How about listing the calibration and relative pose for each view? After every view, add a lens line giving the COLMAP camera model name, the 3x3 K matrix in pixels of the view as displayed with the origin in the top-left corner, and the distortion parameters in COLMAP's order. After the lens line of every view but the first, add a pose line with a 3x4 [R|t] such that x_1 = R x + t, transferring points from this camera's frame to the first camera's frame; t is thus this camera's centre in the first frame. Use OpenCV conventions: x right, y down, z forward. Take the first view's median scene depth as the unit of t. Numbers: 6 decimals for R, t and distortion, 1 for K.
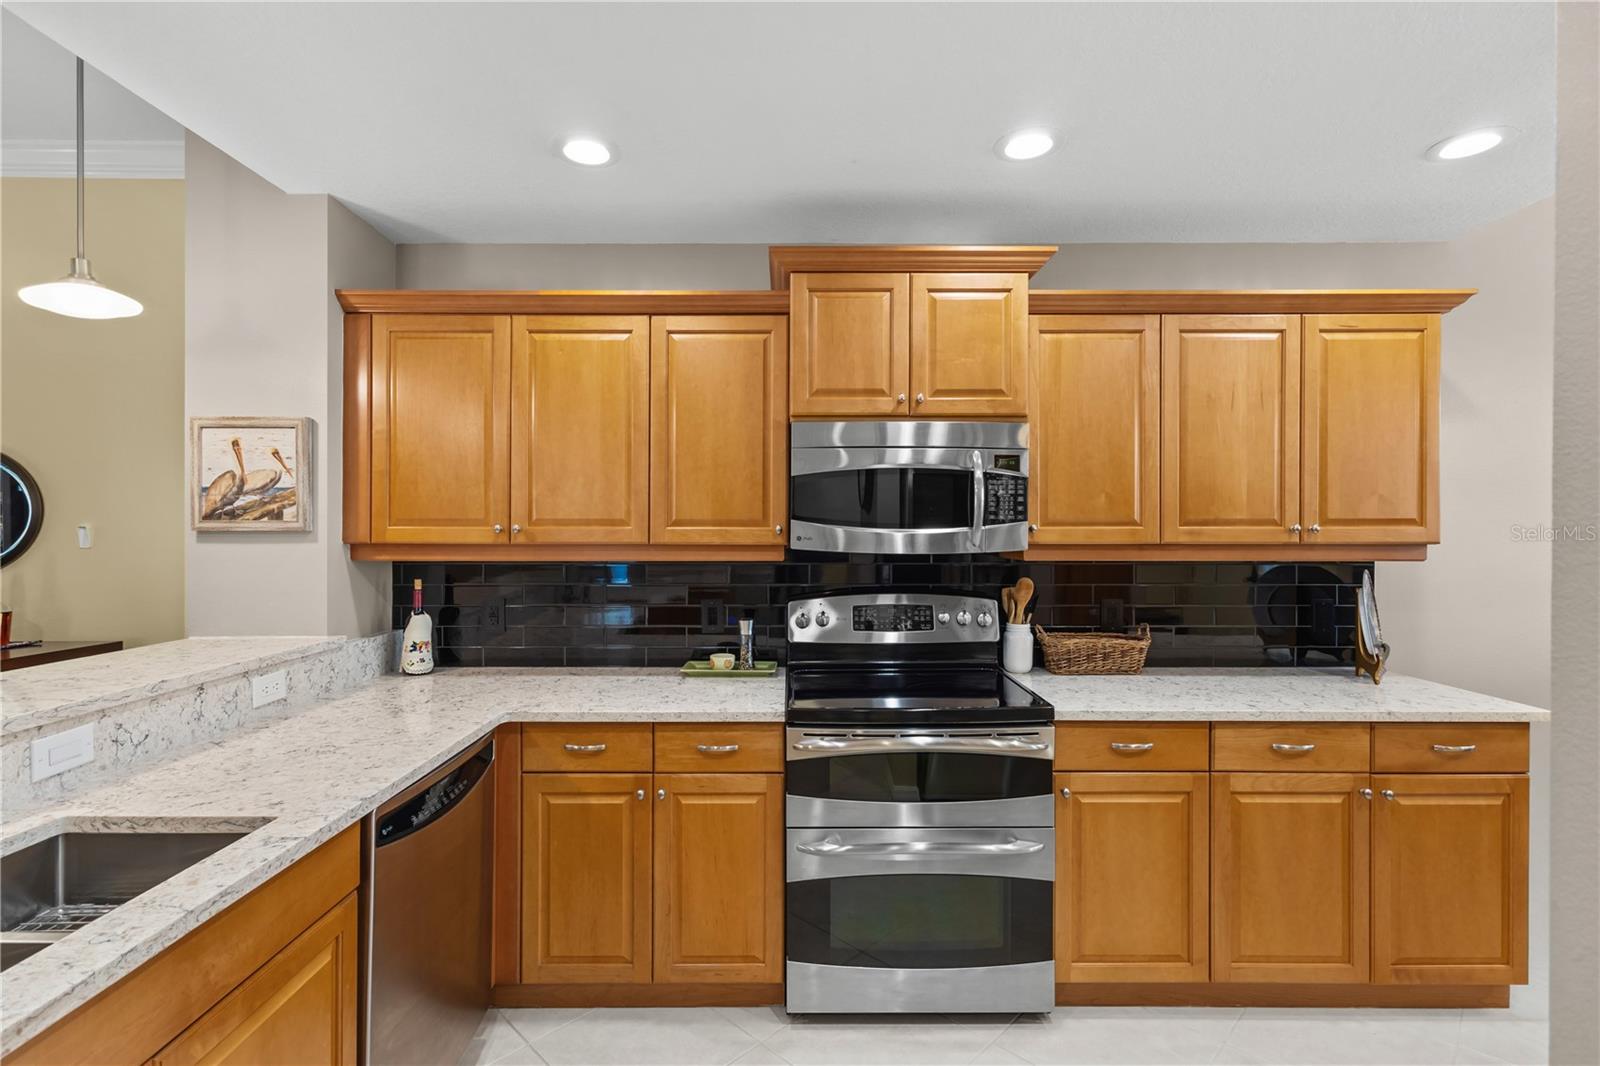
lens RADIAL K [[742.9, 0, 794.0], [0, 742.9, 525.1], [0, 0, 1]] dist [0.005145, -0.000292]
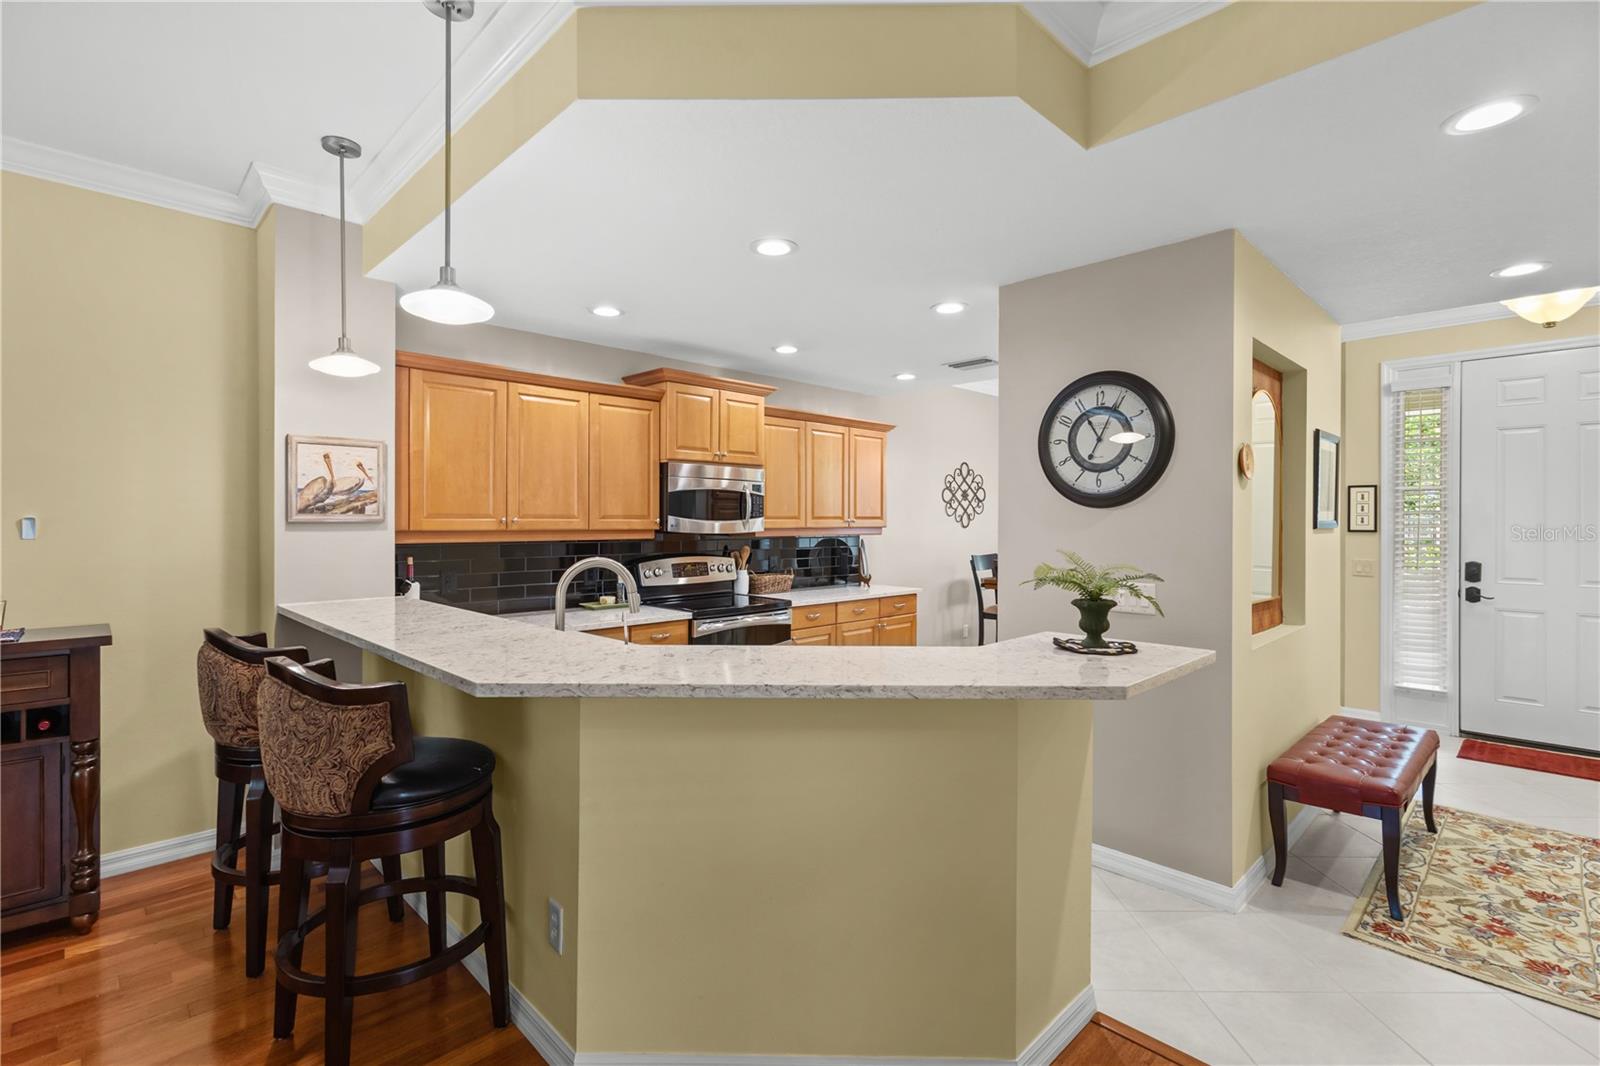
lens RADIAL K [[742.9, 0, 794.0], [0, 742.9, 525.1], [0, 0, 1]] dist [0.005145, -0.000292]
pose [[0.717849, -0.002986, 0.696192, -1.063488], [-0.000882, 0.999986, 0.005199, 0.006090], [-0.696198, -0.004346, 0.717836, -0.540563]]
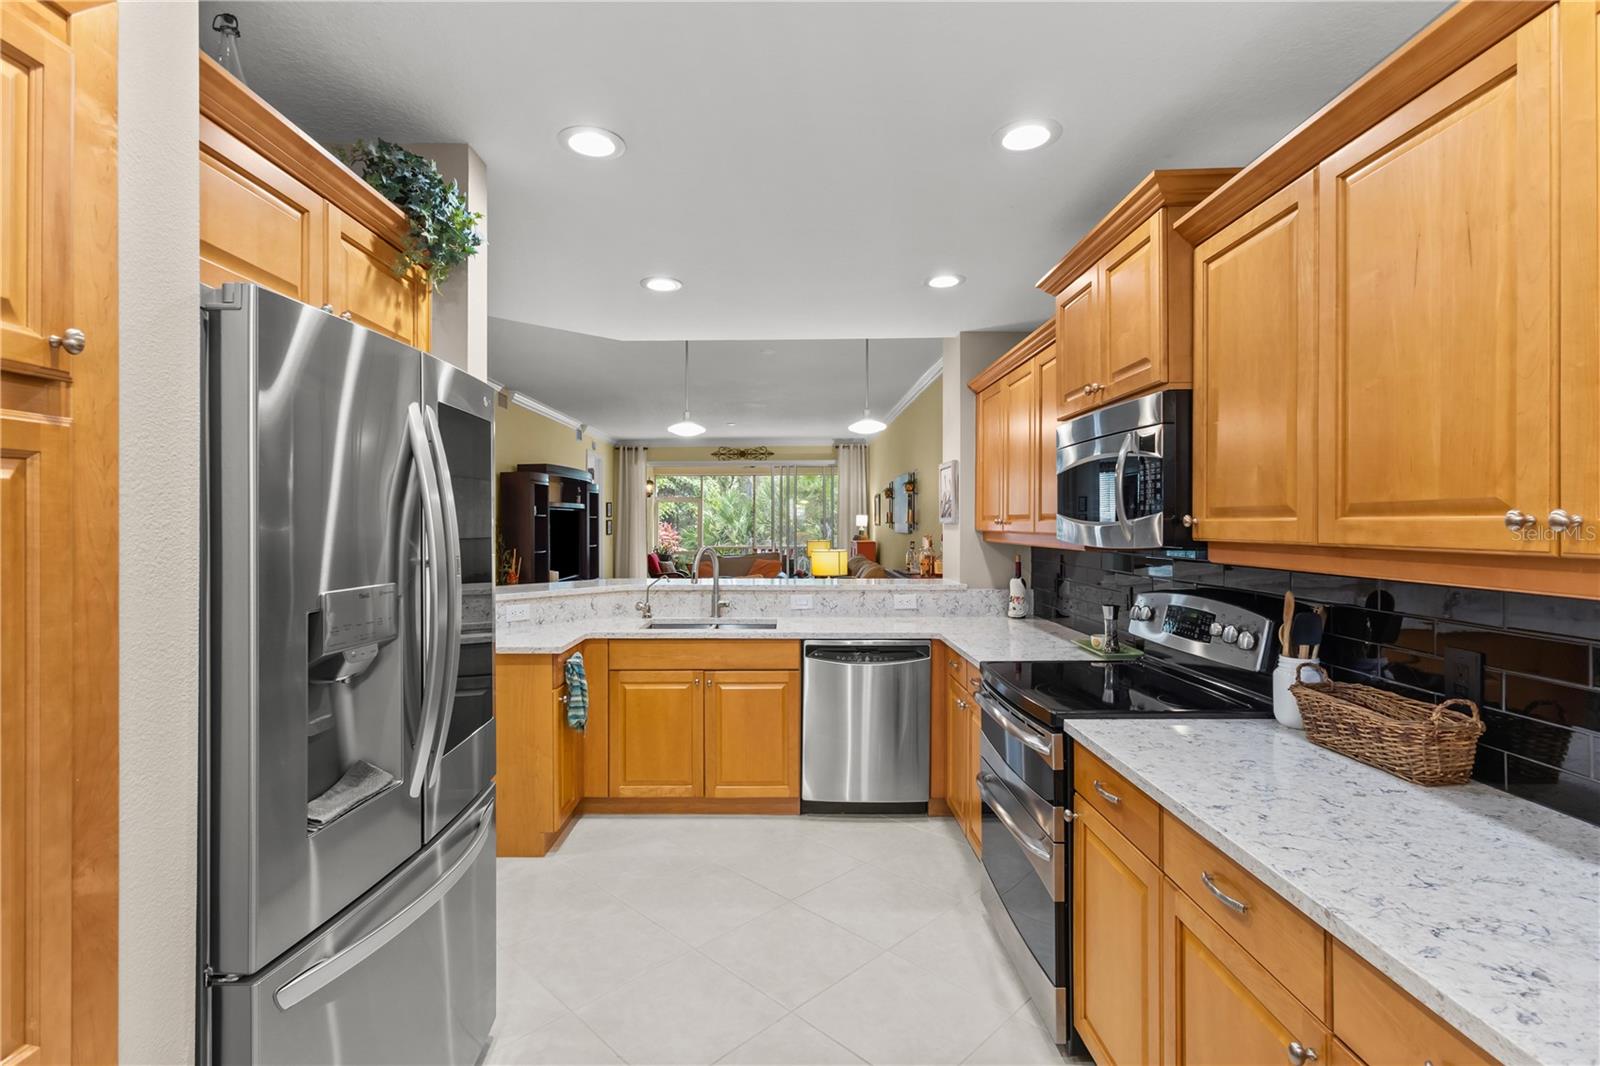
lens RADIAL K [[742.9, 0, 794.0], [0, 742.9, 525.1], [0, 0, 1]] dist [0.005145, -0.000292]
pose [[0.005225, 0.002210, -0.999984, 1.028342], [0.006197, 0.999978, 0.002243, 0.004192], [0.999967, -0.006208, 0.005212, 0.541804]]
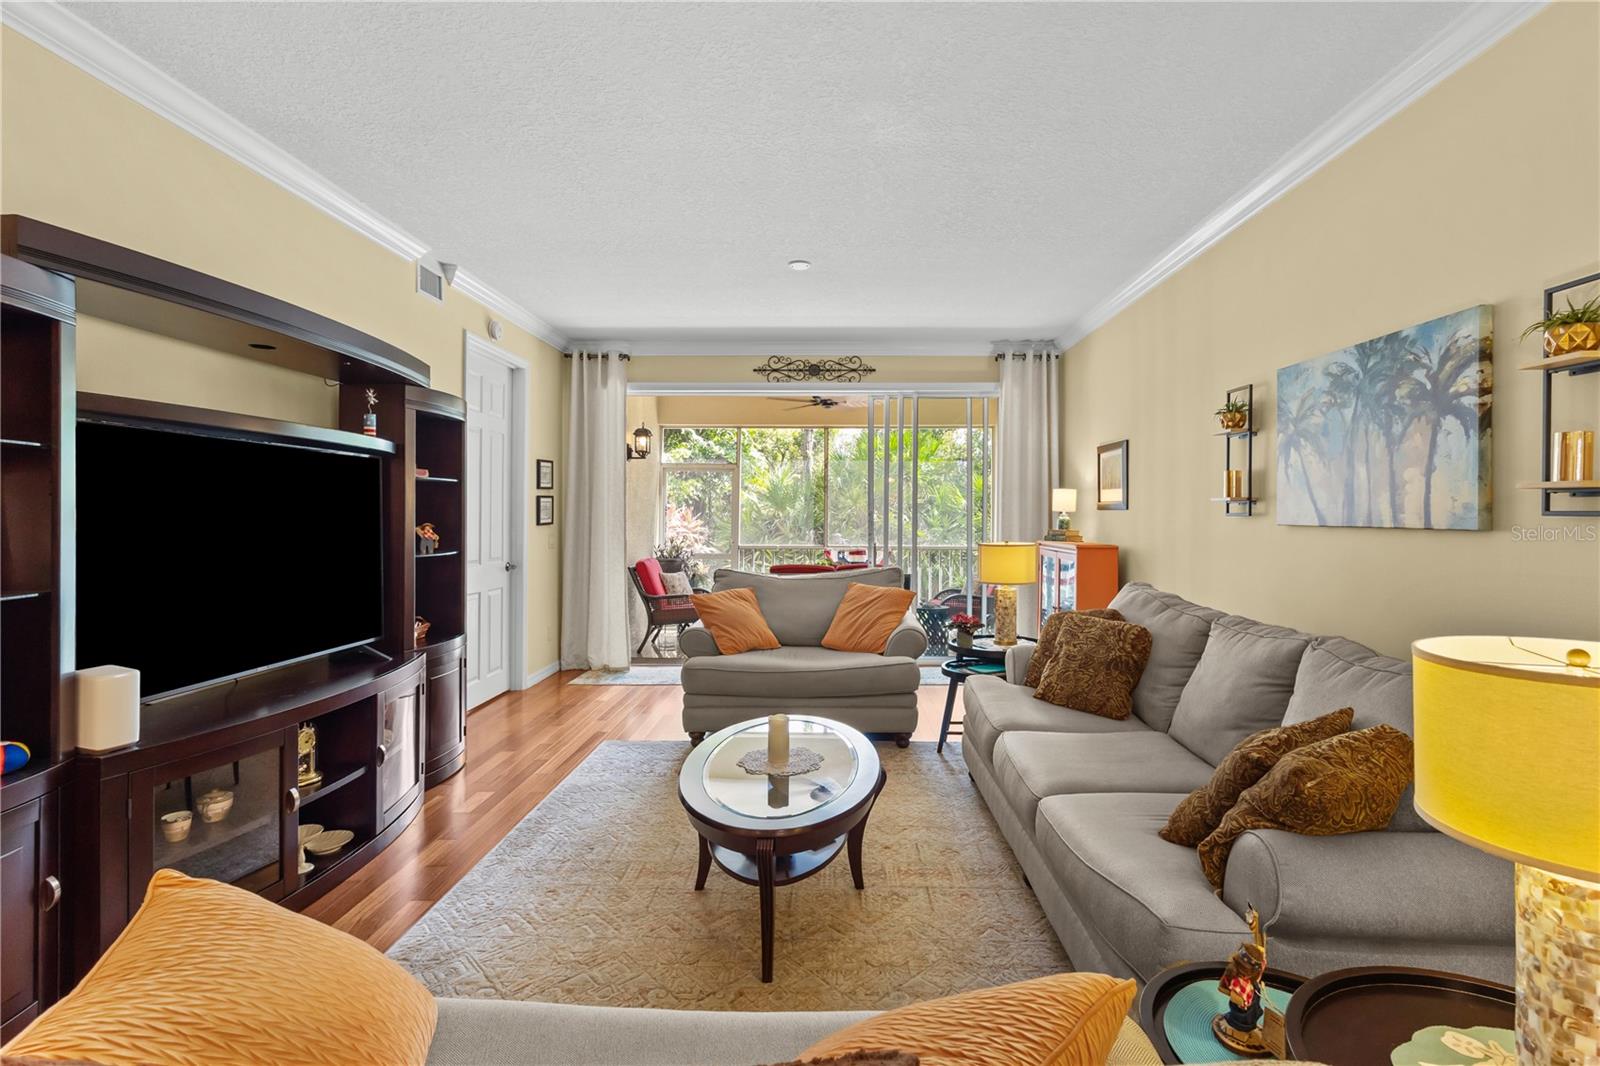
lens RADIAL K [[763.8, 0, 839.3], [0, 763.8, 516.5], [0, 0, 1]] dist [0.015689, 0.000283]
pose [[0.000720, 0.002136, -0.999997, -1.381919], [-0.003369, 0.999992, 0.002134, 0.034485], [0.999994, 0.003368, 0.000728, 0.307277]]
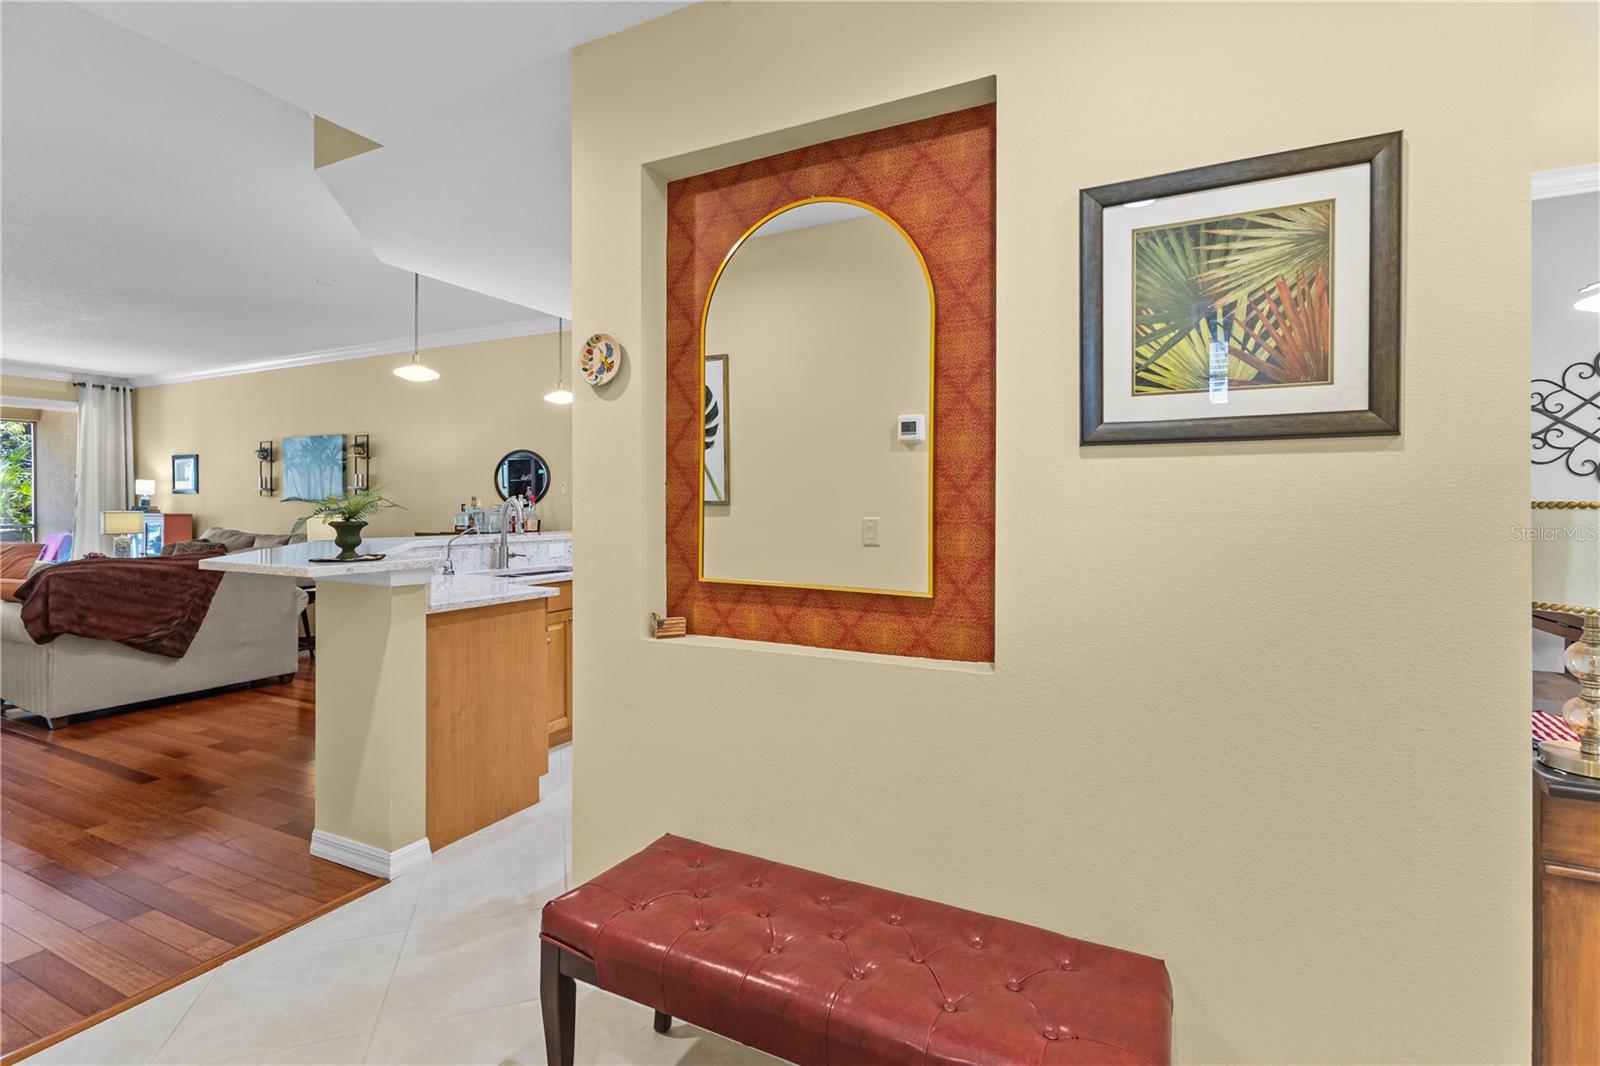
lens RADIAL K [[738.4, 0, 799.2], [0, 738.4, 506.2], [0, 0, 1]] dist [0.000956, -0.000201]
pose [[0.895796, 0.002278, -0.444460, 0.720041], [-0.000759, 0.999993, 0.003597, 0.063800], [0.444465, -0.002885, 0.895792, -0.809045]]
